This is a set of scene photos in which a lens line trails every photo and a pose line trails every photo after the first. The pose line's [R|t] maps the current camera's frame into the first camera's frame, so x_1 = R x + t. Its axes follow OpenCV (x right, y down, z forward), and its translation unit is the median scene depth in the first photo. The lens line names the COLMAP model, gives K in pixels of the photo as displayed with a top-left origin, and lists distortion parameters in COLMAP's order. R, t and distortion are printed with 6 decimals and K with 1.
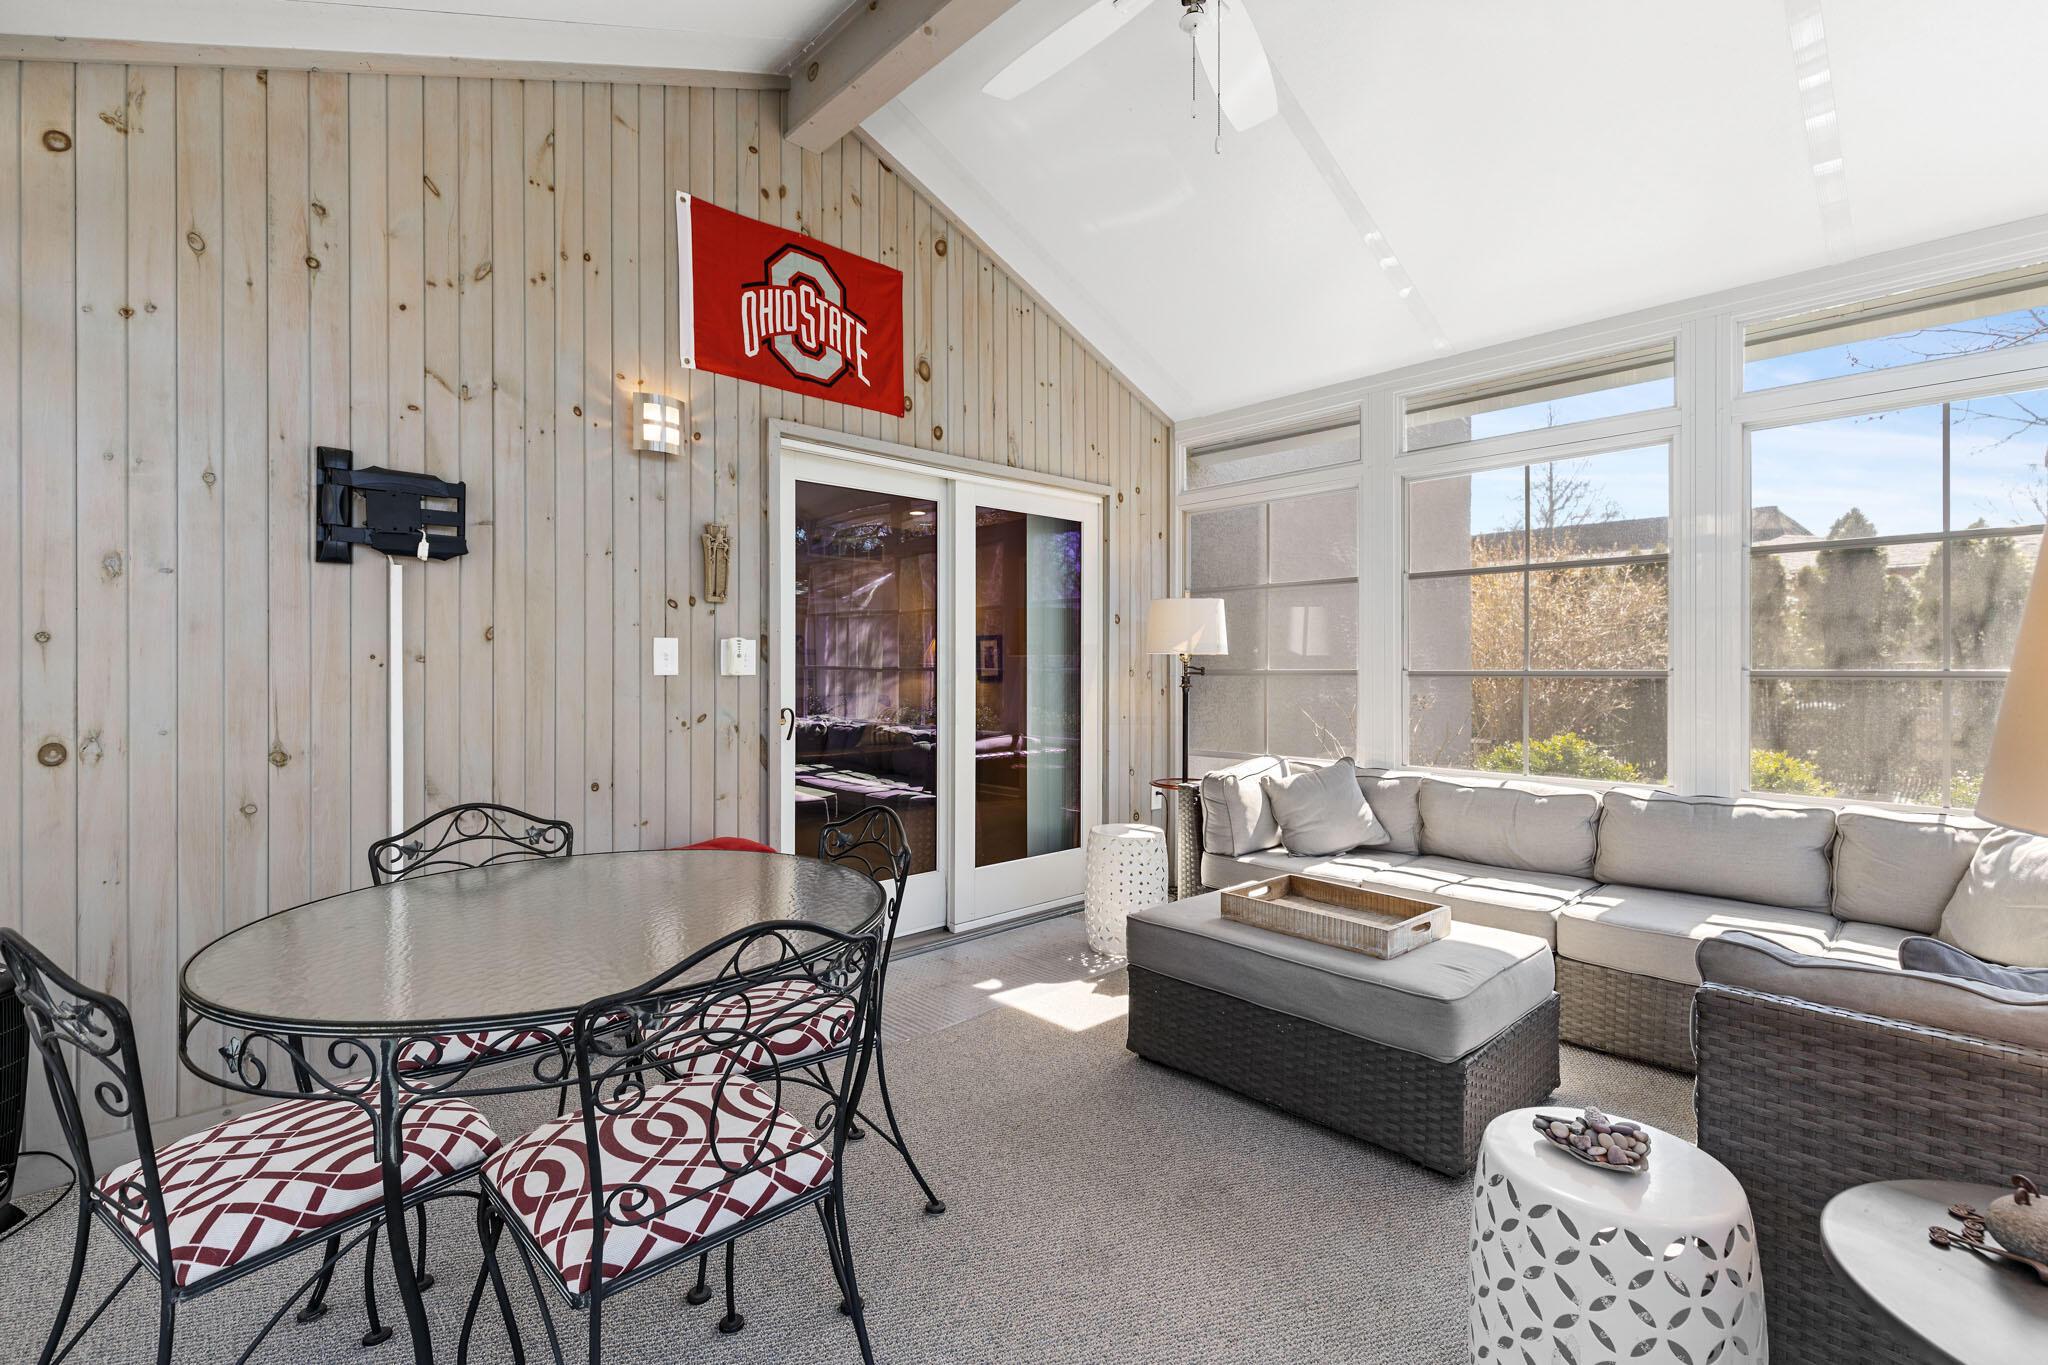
lens RADIAL K [[917.7, 0, 1028.9], [0, 917.7, 670.0], [0, 0, 1]] dist [0.001296, 0.000483]
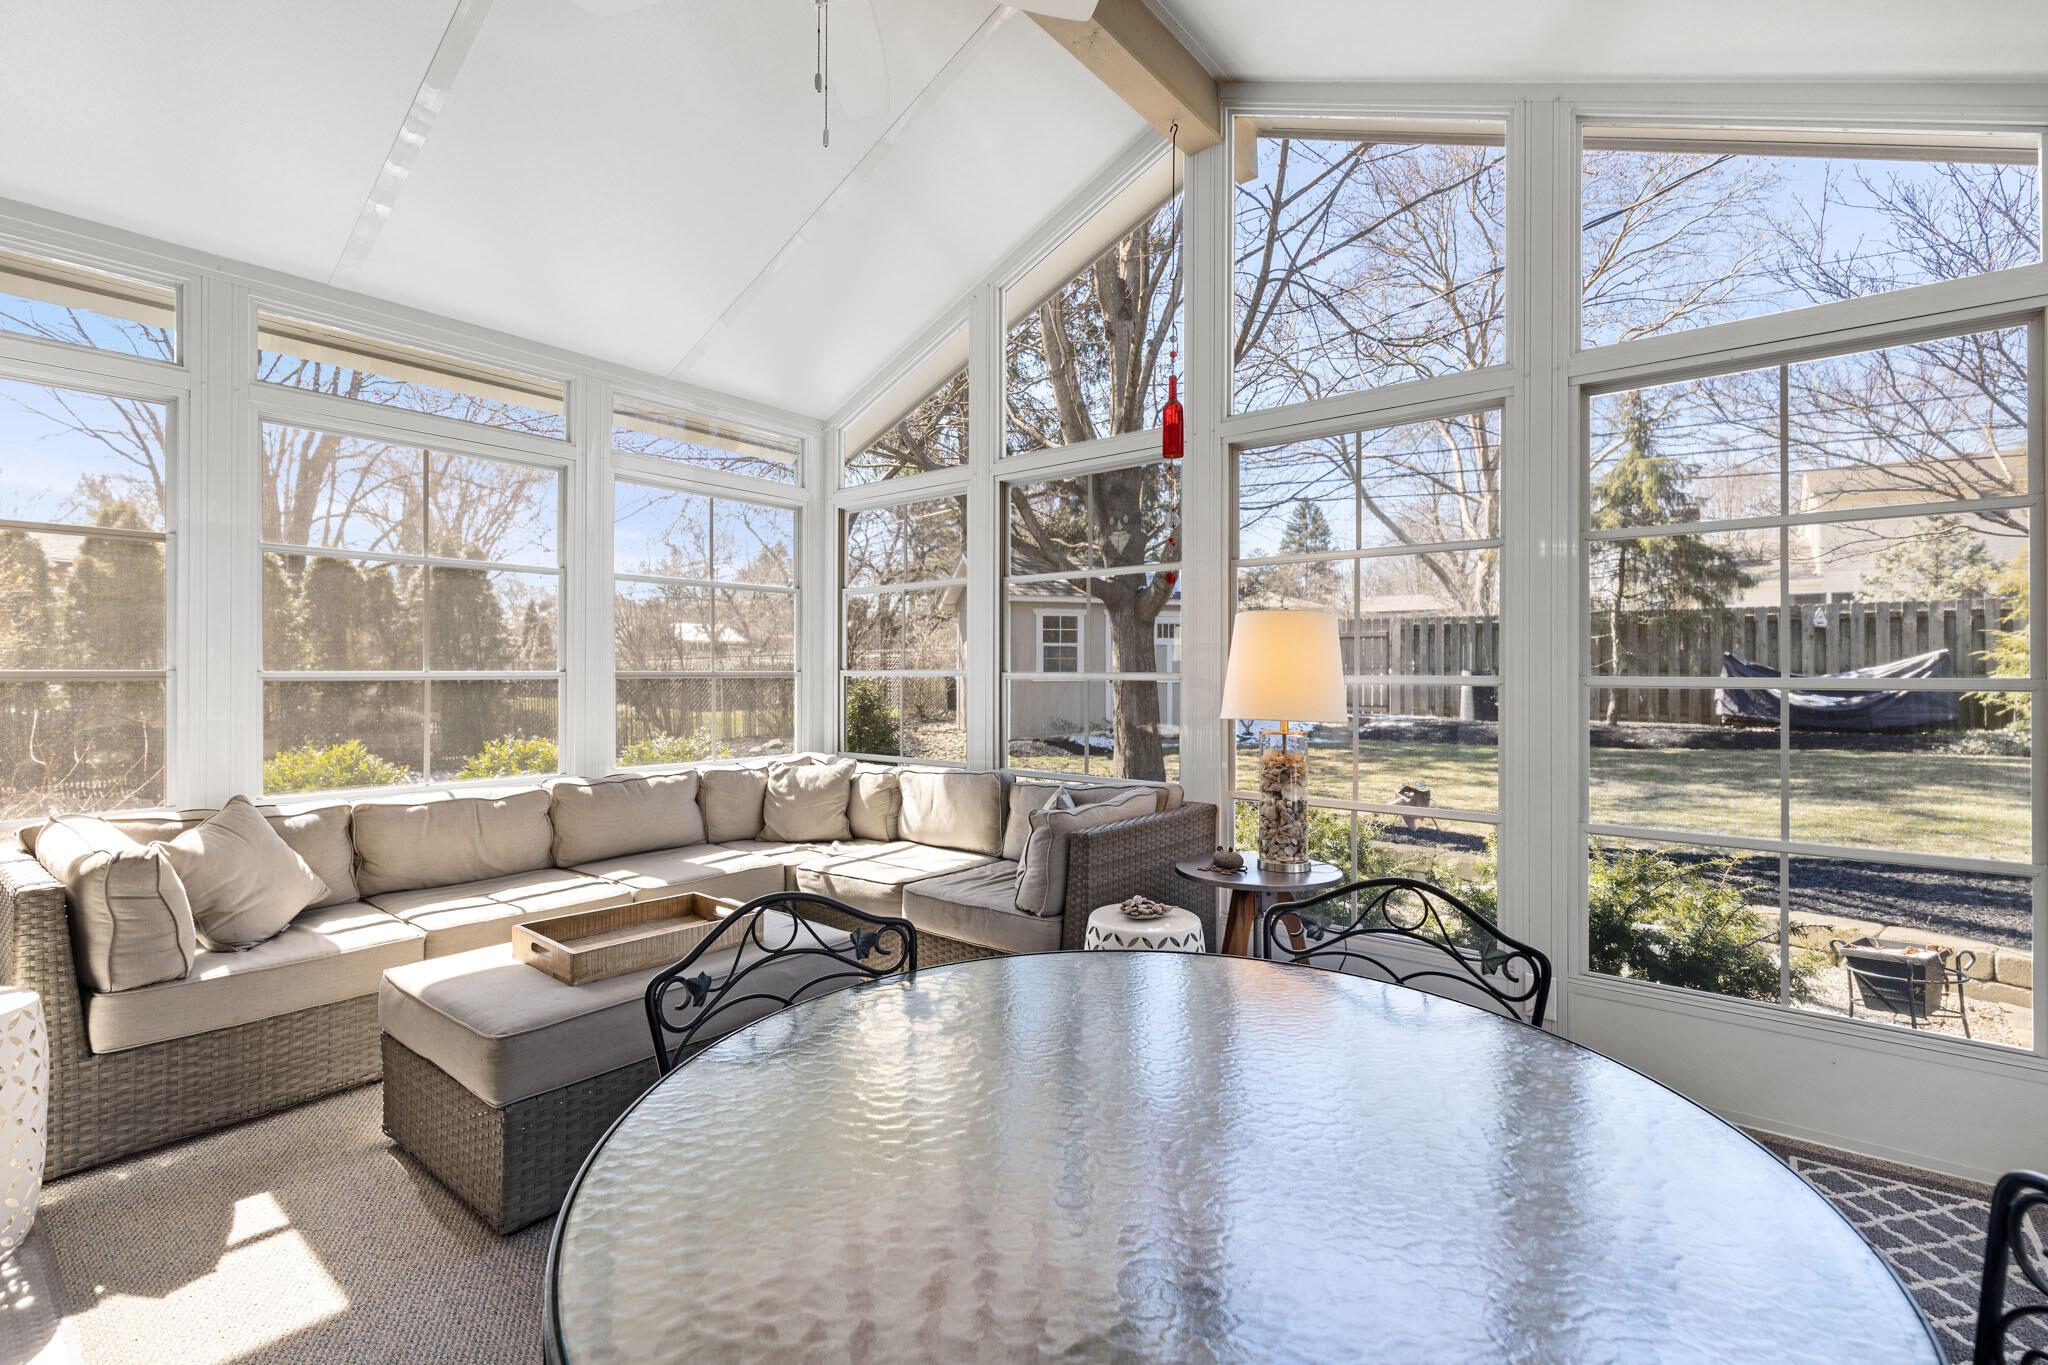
lens RADIAL K [[917.7, 0, 1028.9], [0, 917.7, 670.0], [0, 0, 1]] dist [0.001296, 0.000483]
pose [[-0.132452, -0.000069, 0.991189, -0.504958], [-0.001574, 0.999999, -0.000140, -0.001752], [-0.991188, -0.001579, -0.132452, 0.582894]]
